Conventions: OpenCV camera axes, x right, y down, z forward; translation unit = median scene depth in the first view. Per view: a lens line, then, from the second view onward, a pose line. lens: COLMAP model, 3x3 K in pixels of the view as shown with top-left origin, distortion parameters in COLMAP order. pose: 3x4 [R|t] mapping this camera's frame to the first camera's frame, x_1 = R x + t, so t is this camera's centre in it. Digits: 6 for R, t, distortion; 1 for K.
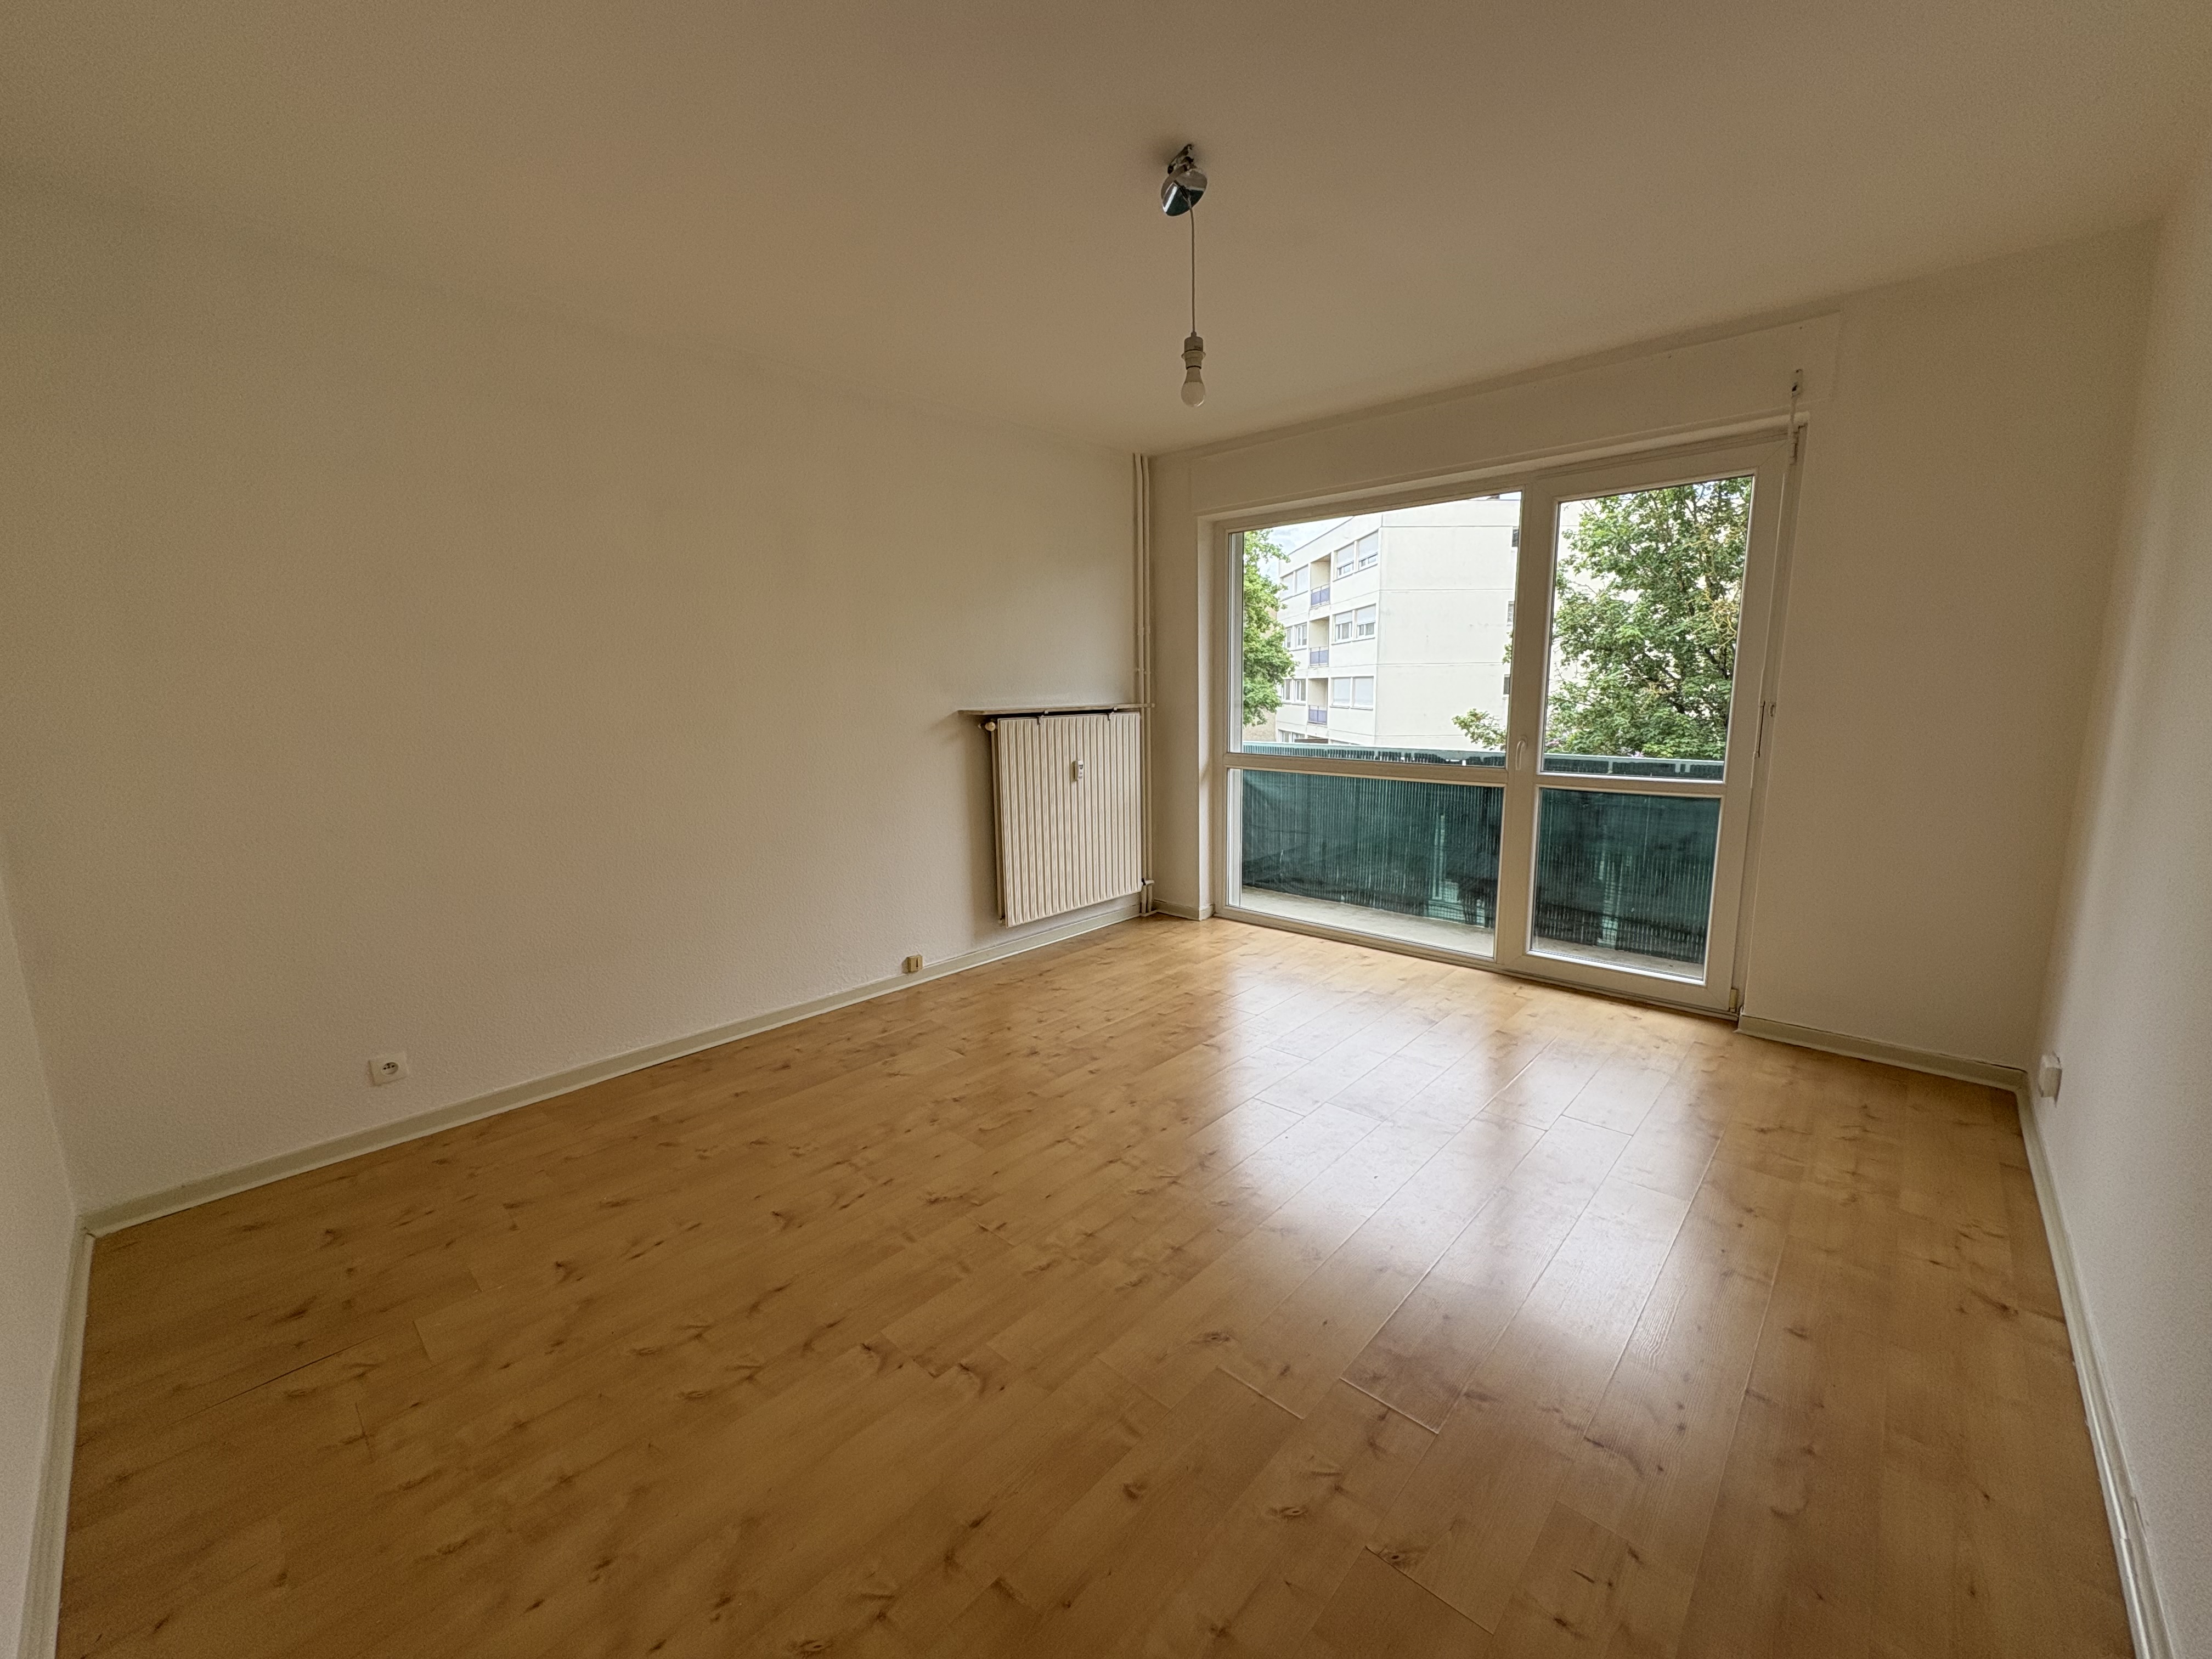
lens RADIAL K [[879.7, 0, 1112.4], [0, 879.7, 828.7], [0, 0, 1]] dist [-0.000119, 0.000263]
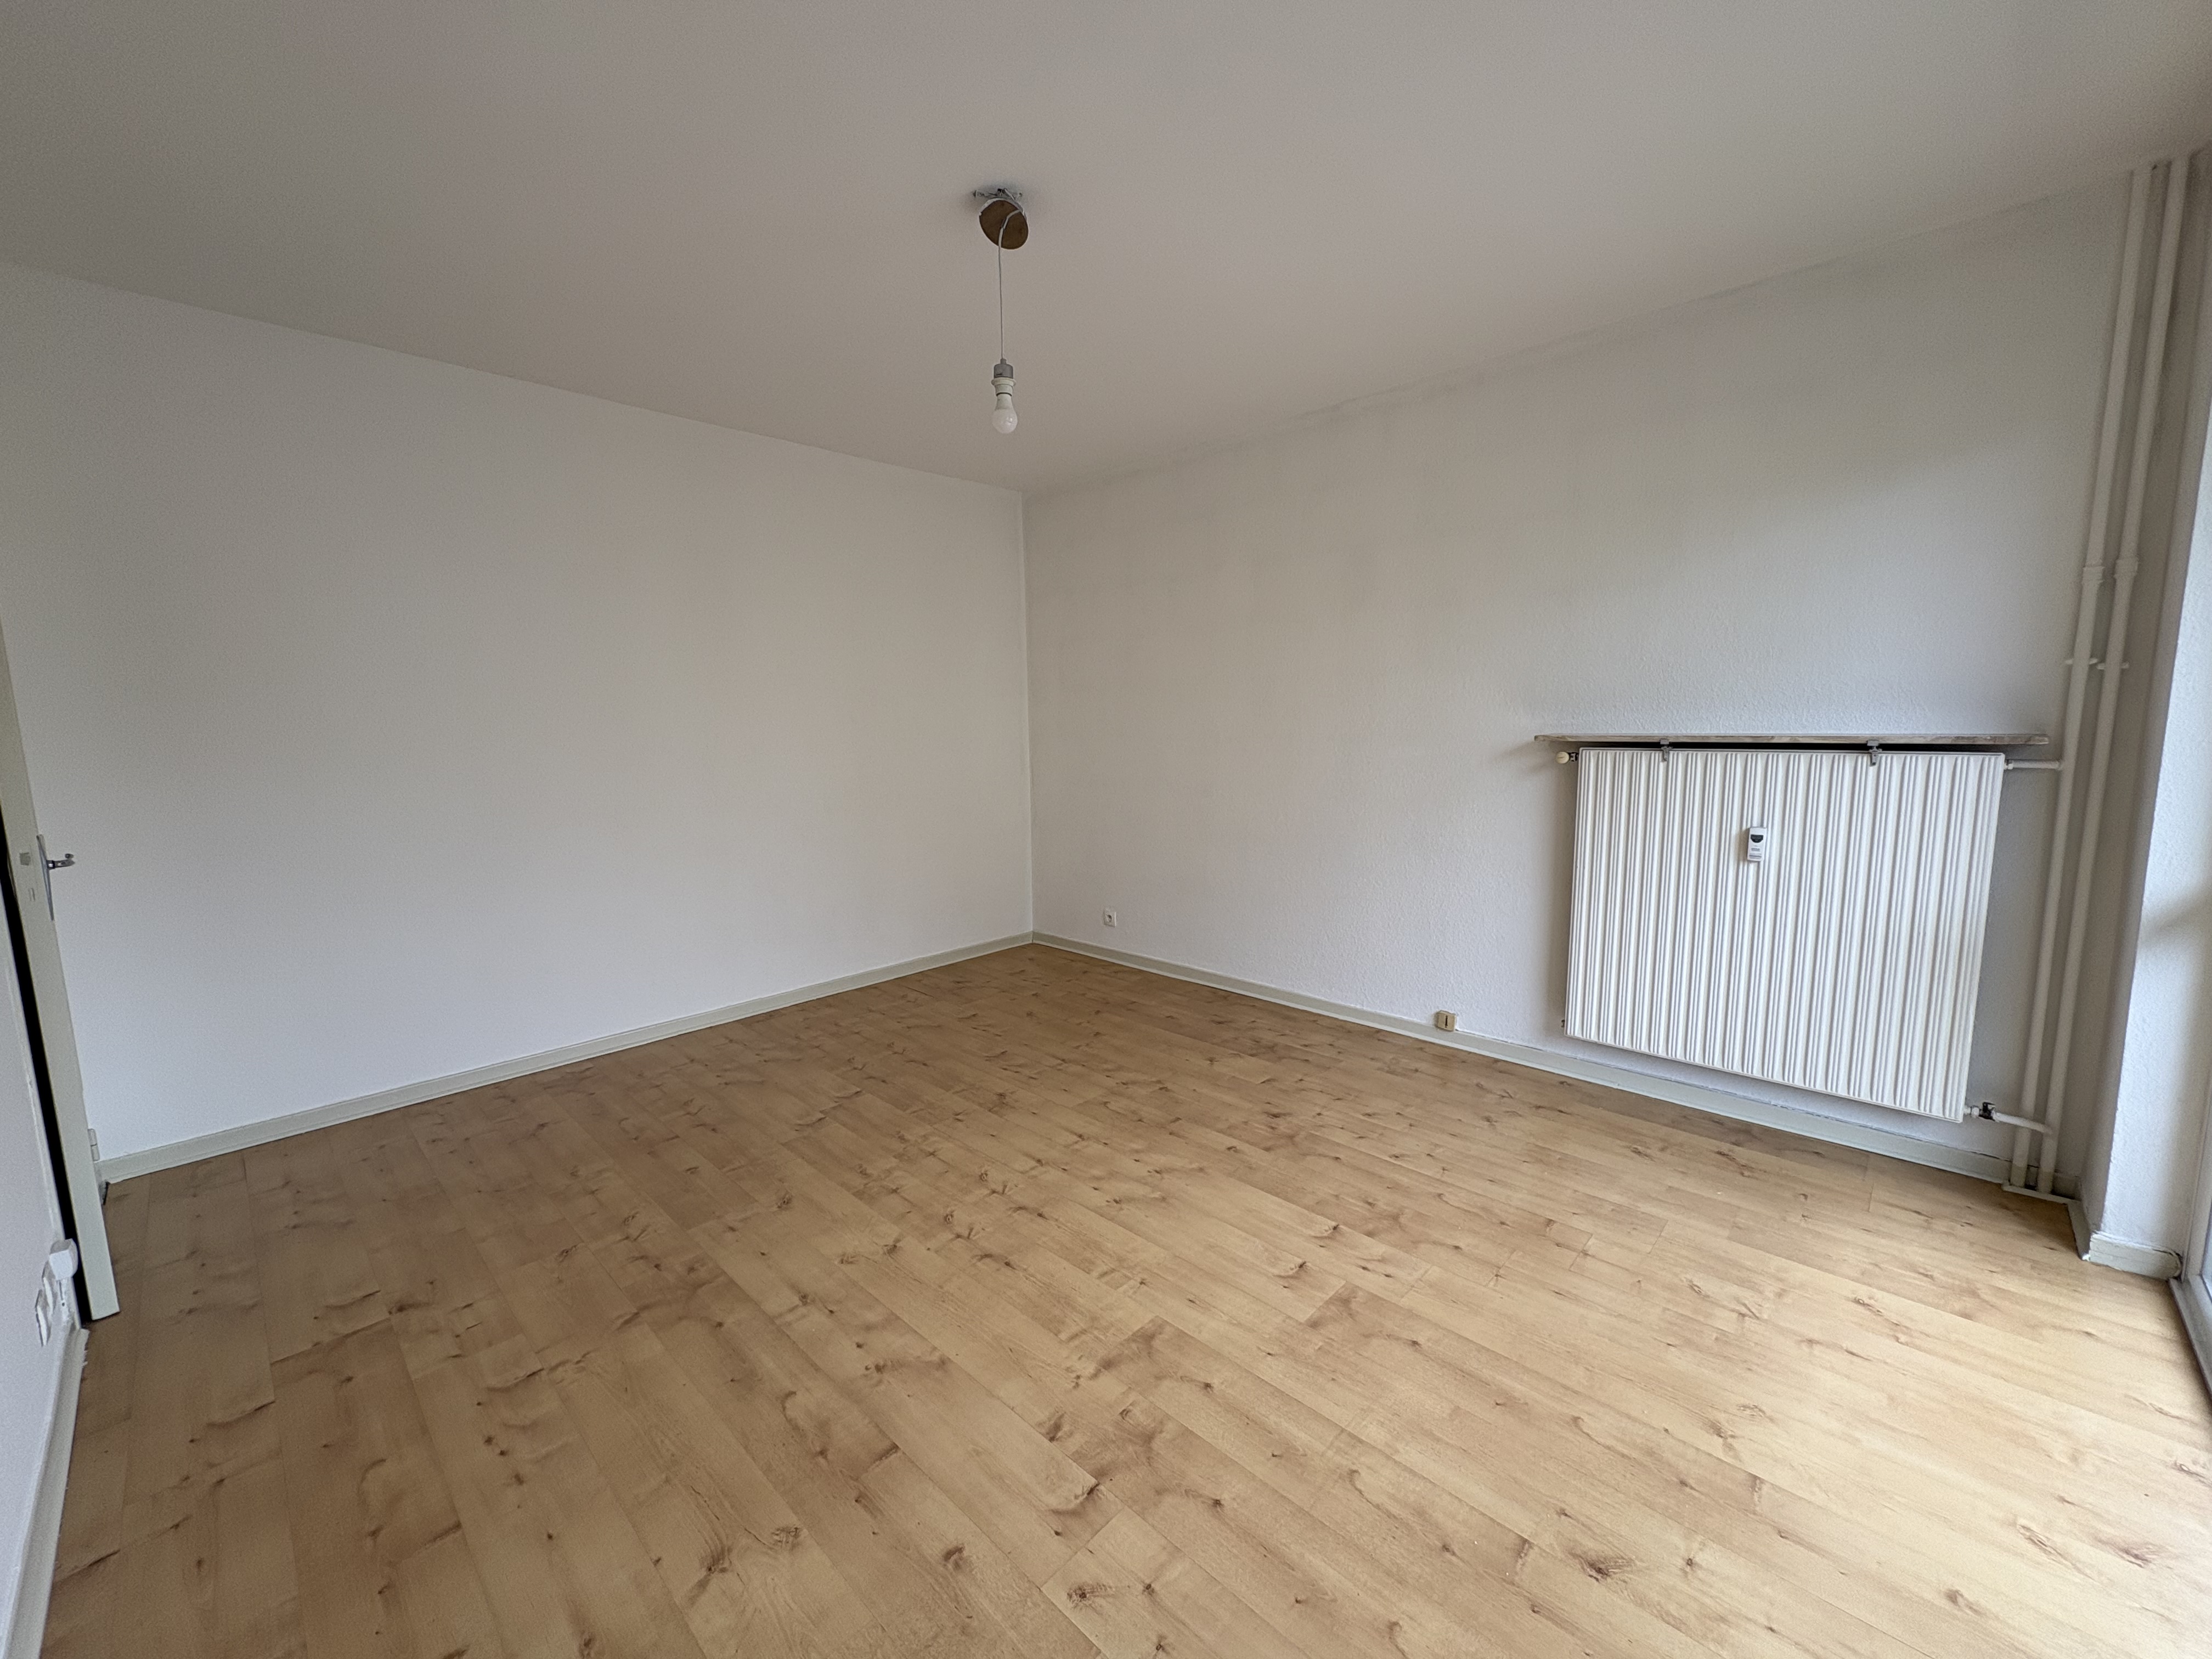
lens RADIAL K [[879.7, 0, 1112.4], [0, 879.7, 828.7], [0, 0, 1]] dist [-0.000119, 0.000263]
pose [[-0.019096, 0.144207, -0.989363, 0.741581], [-0.144450, 0.978764, 0.145451, -0.134694], [0.989328, 0.145691, 0.002140, 0.773070]]
